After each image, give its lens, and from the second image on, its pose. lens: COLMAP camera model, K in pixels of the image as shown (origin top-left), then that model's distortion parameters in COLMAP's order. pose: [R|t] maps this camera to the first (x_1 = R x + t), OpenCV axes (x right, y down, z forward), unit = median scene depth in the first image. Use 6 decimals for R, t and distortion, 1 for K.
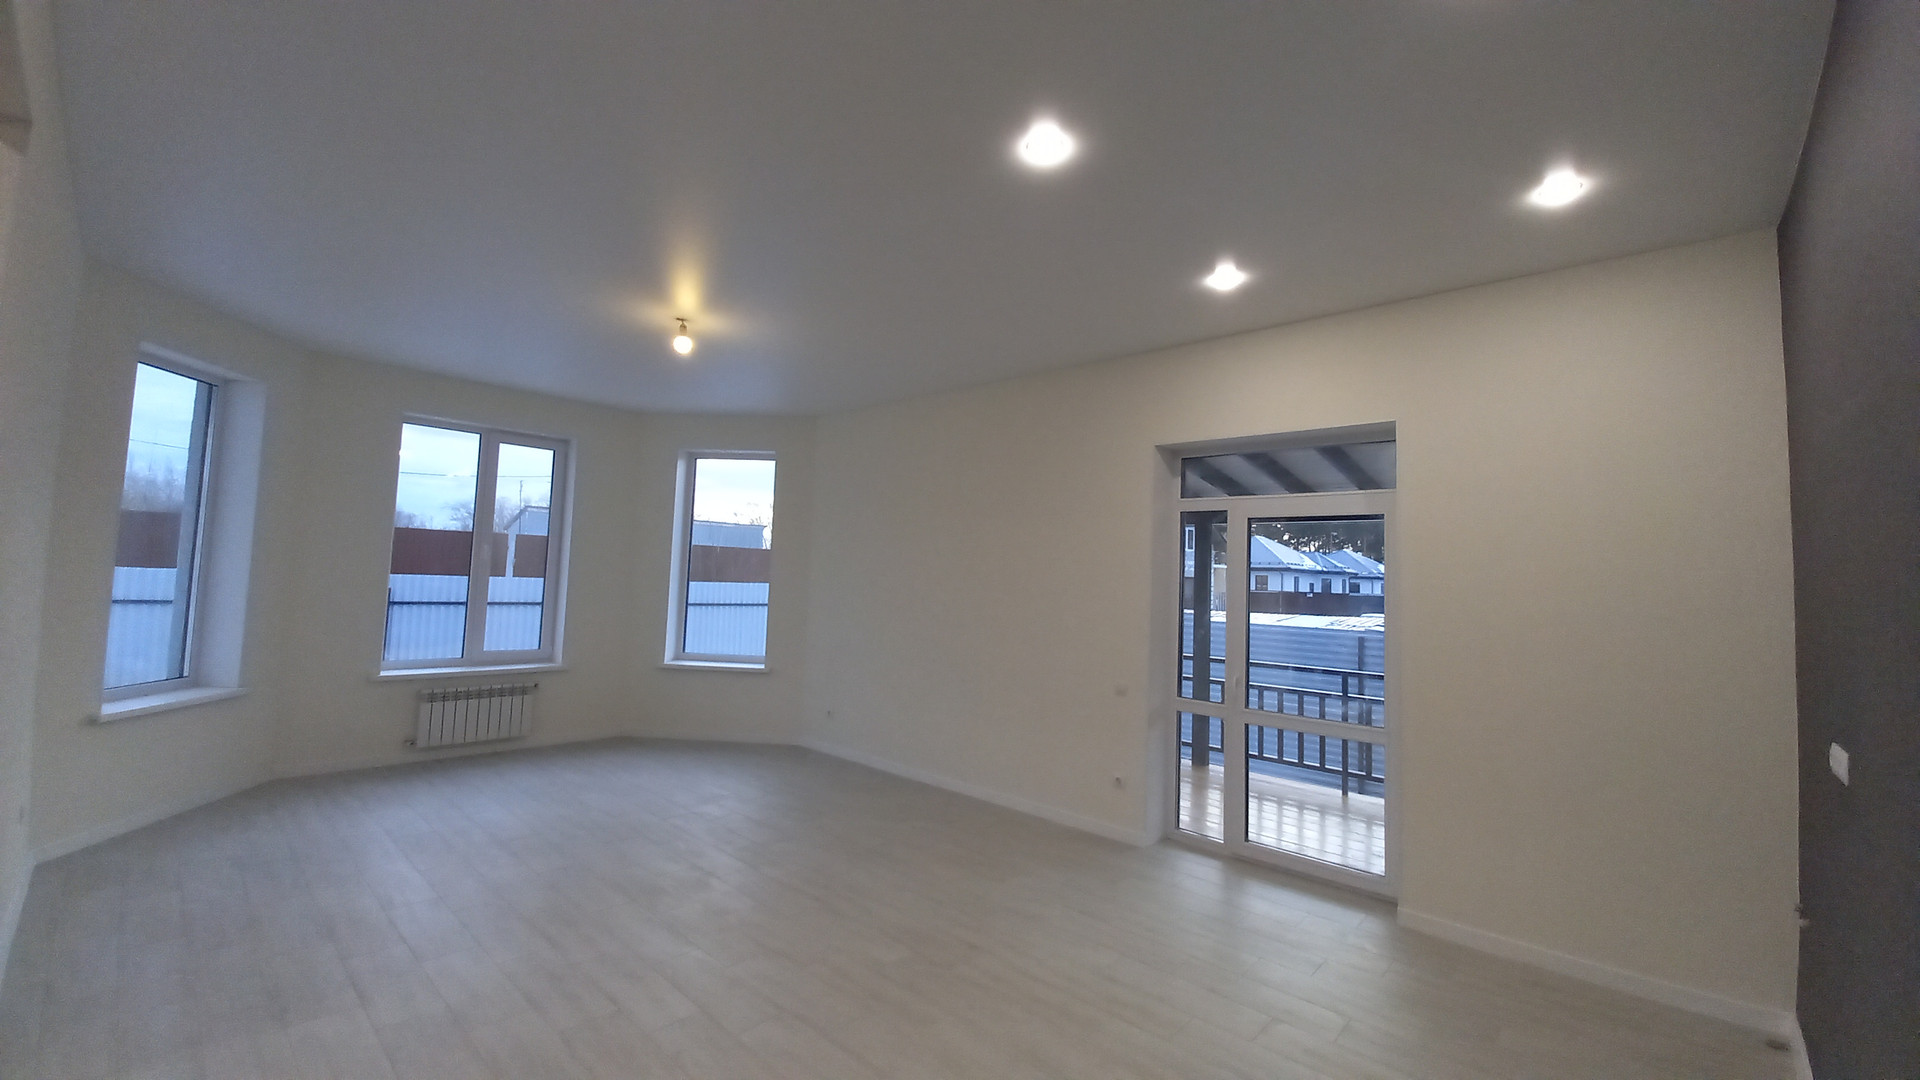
lens RADIAL K [[749.2, 0, 975.6], [0, 749.2, 525.7], [0, 0, 1]] dist [0.011073, -0.011123]
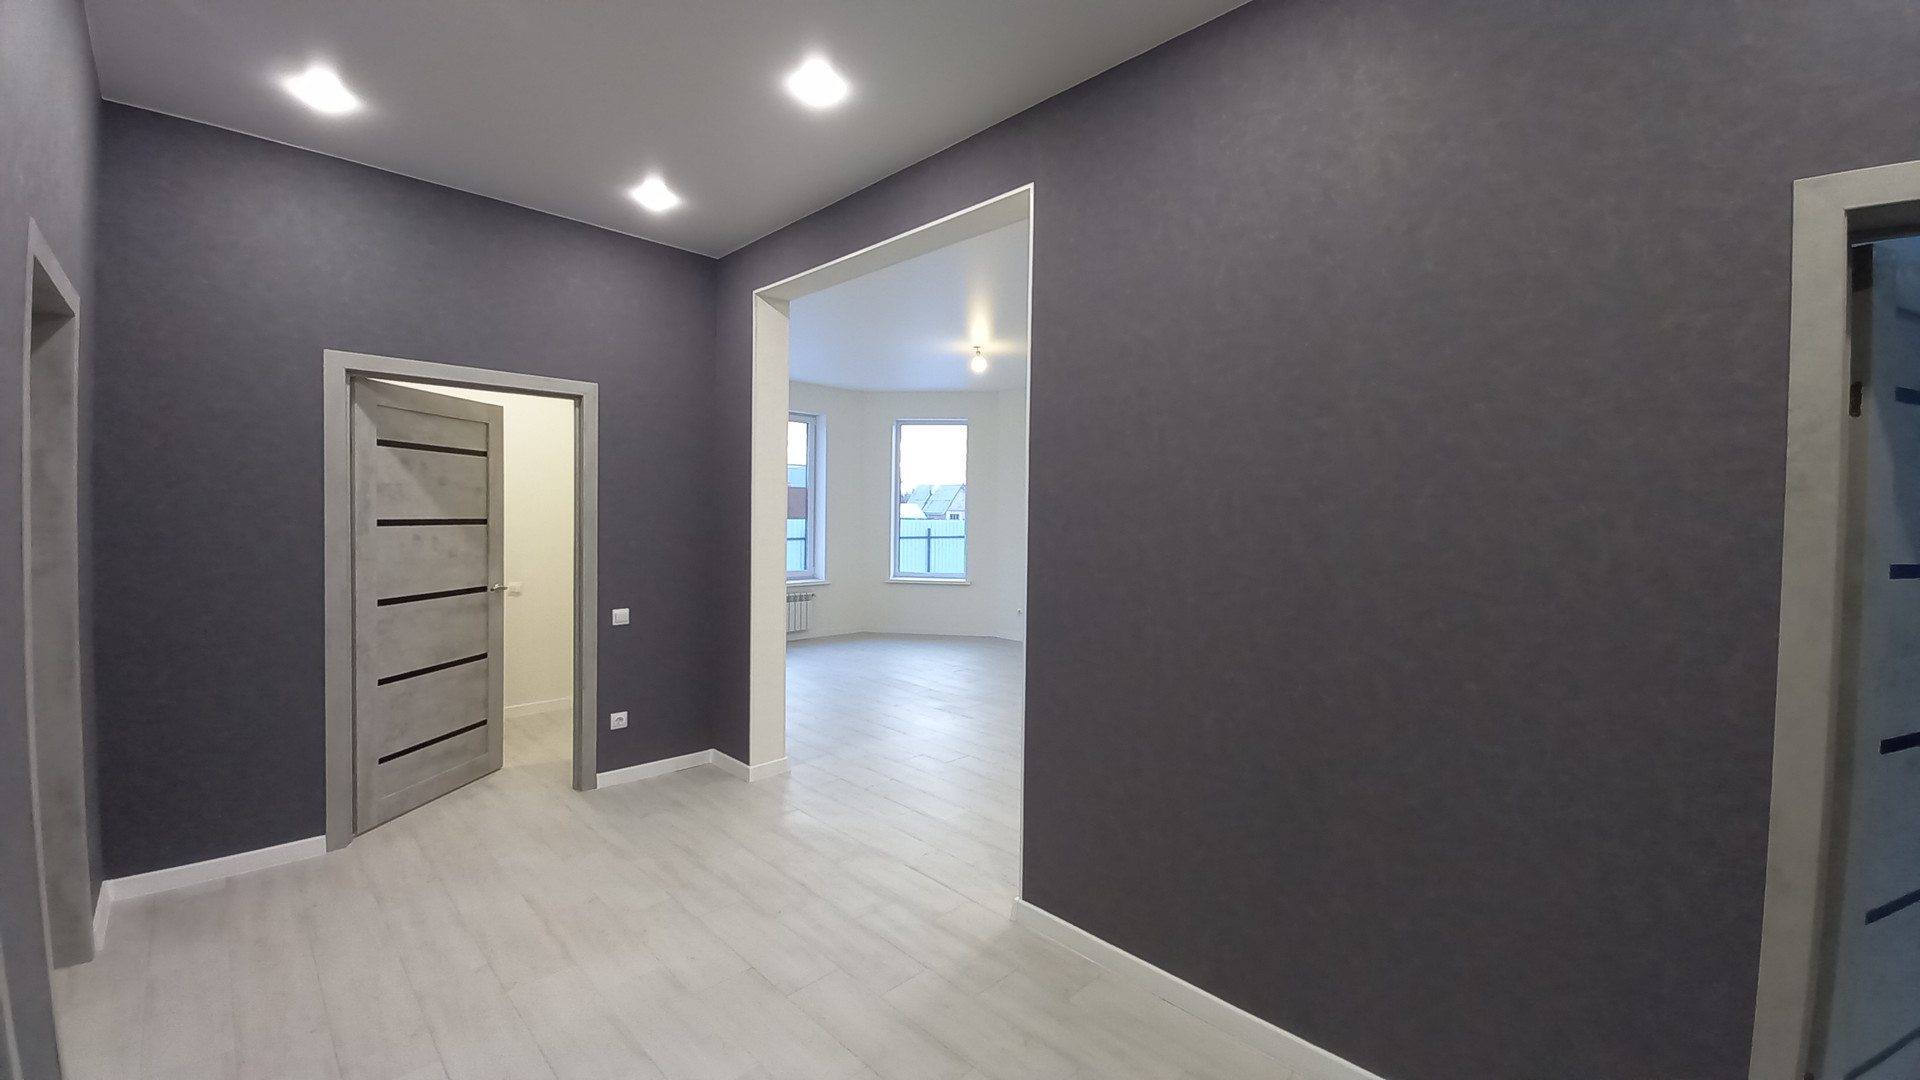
lens RADIAL K [[749.2, 0, 974.4], [0, 749.2, 530.2], [0, 0, 1]] dist [0.011073, -0.011123]
pose [[0.998545, -0.018637, -0.050593, -0.234612], [0.023339, 0.995300, 0.093988, -0.034462], [0.048603, -0.095033, 0.994287, -0.403512]]
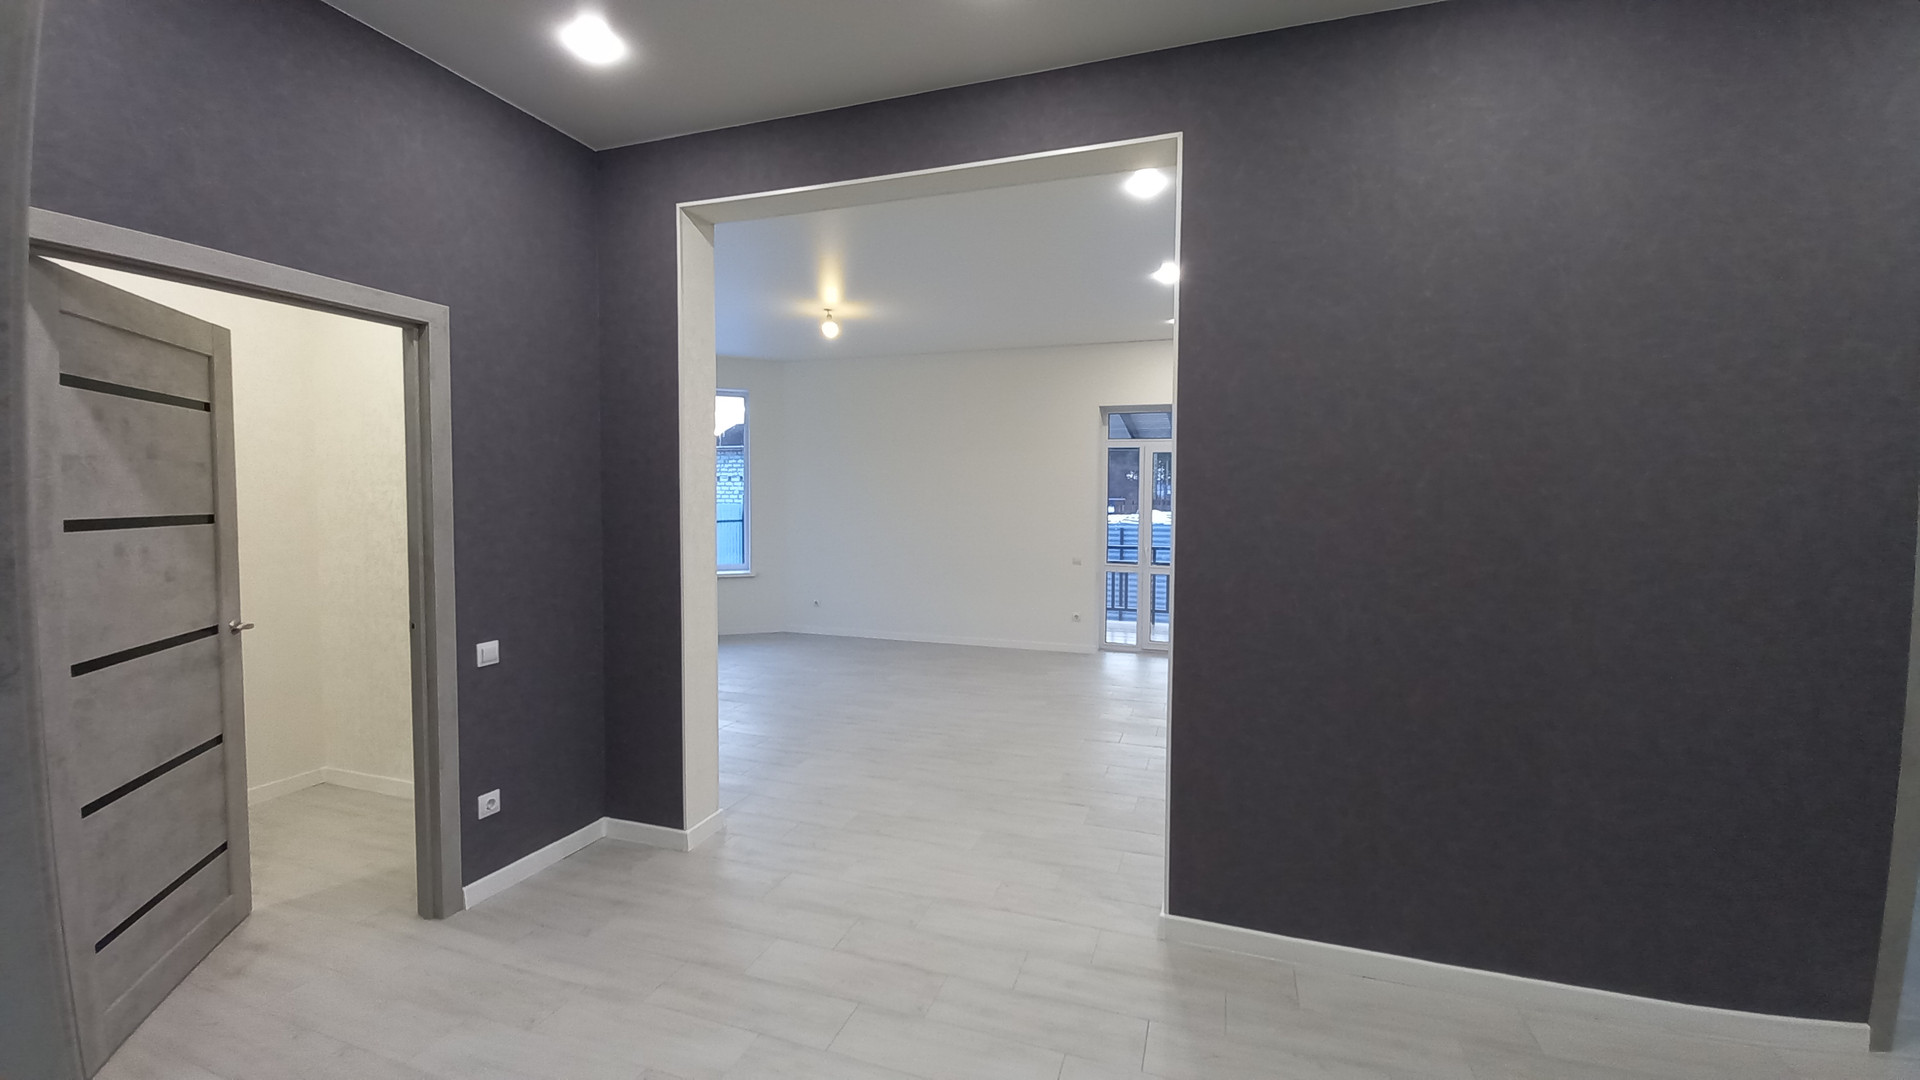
lens RADIAL K [[749.2, 0, 970.4], [0, 749.2, 529.0], [0, 0, 1]] dist [0.011073, -0.011123]
pose [[0.917870, -0.045973, 0.394208, -0.507734], [-0.002873, 0.992473, 0.122434, -0.034588], [-0.396870, -0.113511, 0.910829, -0.279595]]
